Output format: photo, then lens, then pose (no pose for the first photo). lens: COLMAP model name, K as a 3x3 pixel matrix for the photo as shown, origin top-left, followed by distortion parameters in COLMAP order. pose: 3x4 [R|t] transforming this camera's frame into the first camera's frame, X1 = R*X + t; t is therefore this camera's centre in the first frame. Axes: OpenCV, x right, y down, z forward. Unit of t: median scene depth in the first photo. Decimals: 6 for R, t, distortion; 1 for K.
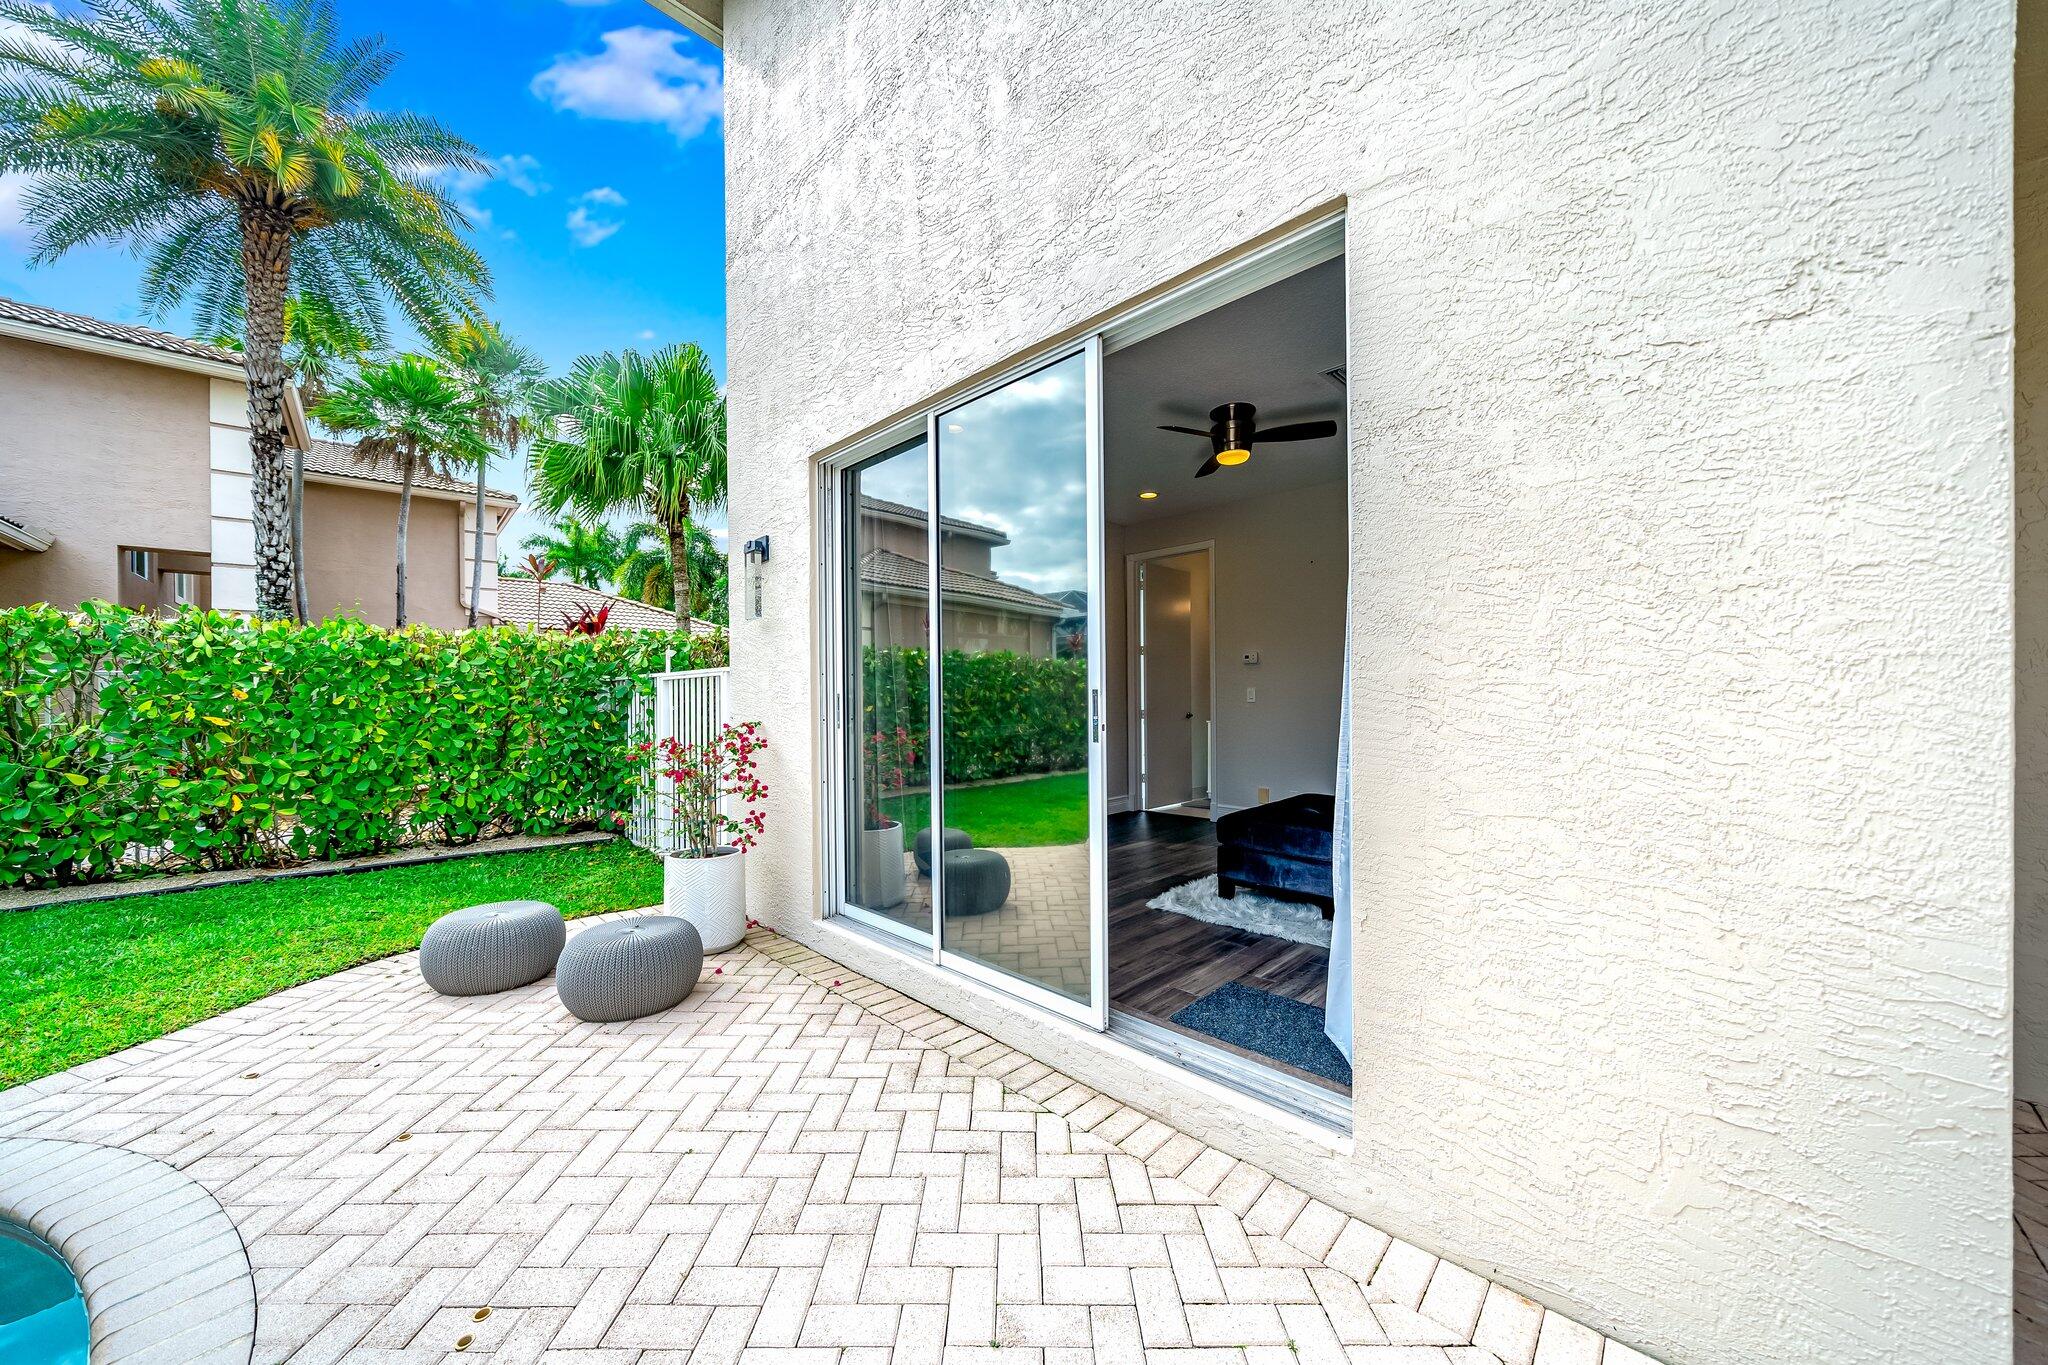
lens RADIAL K [[704.3, 0, 1012.8], [0, 704.3, 696.9], [0, 0, 1]] dist [-0.001621, -0.000202]
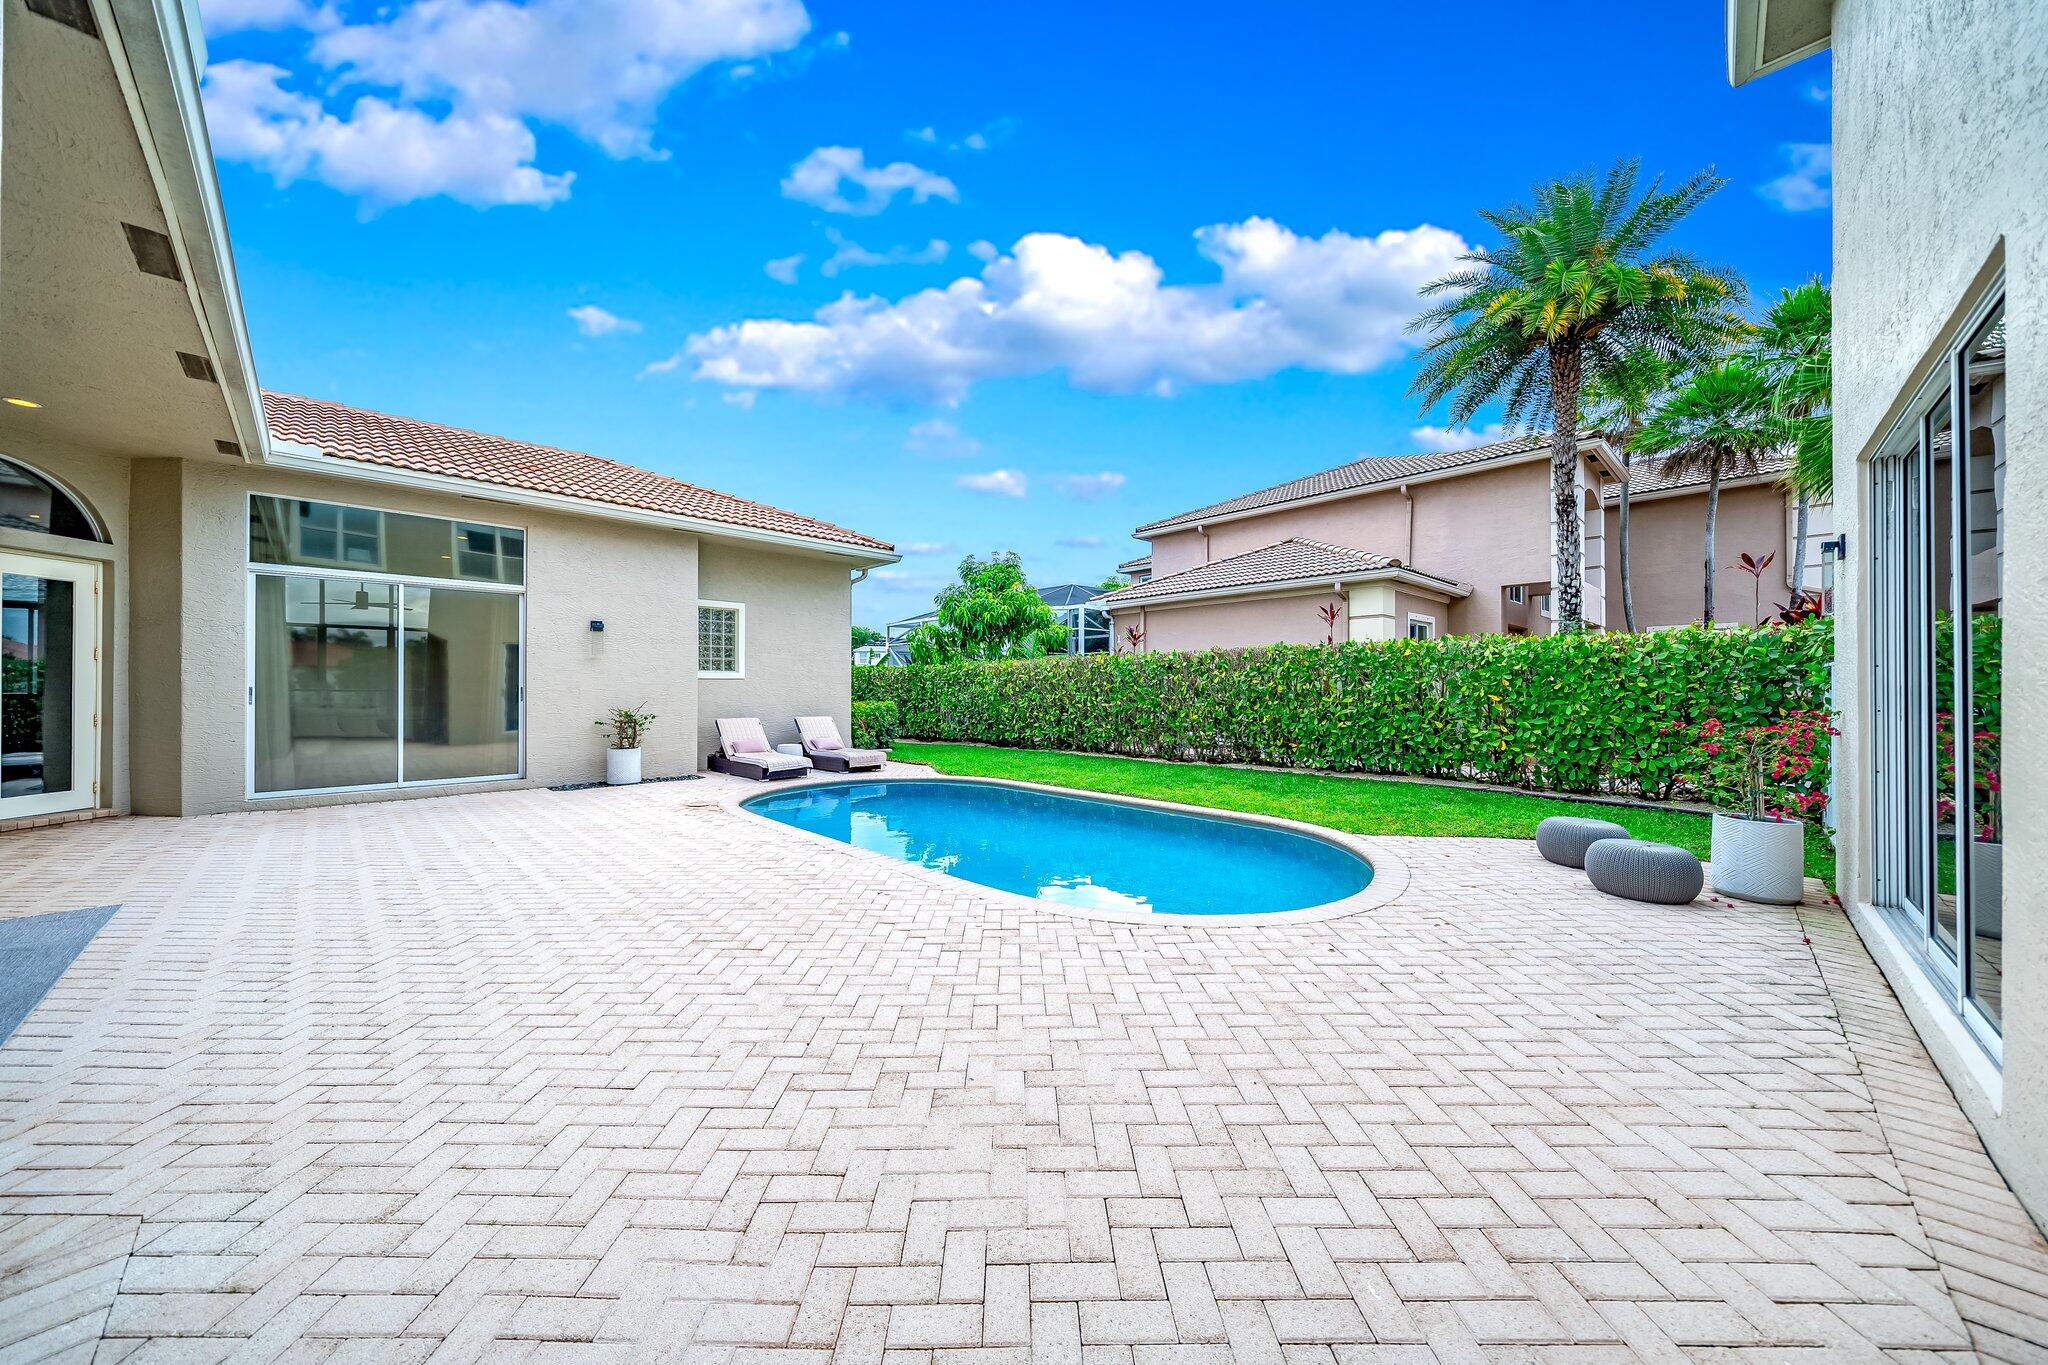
lens RADIAL K [[693.2, 0, 1004.5], [0, 693.2, 684.0], [0, 0, 1]] dist [-0.000056, -0.000005]
pose [[-0.010232, 0.005097, -0.999935, 0.531948], [0.000811, 0.999987, 0.005089, -0.008639], [0.999947, -0.000758, -0.010236, -0.180644]]
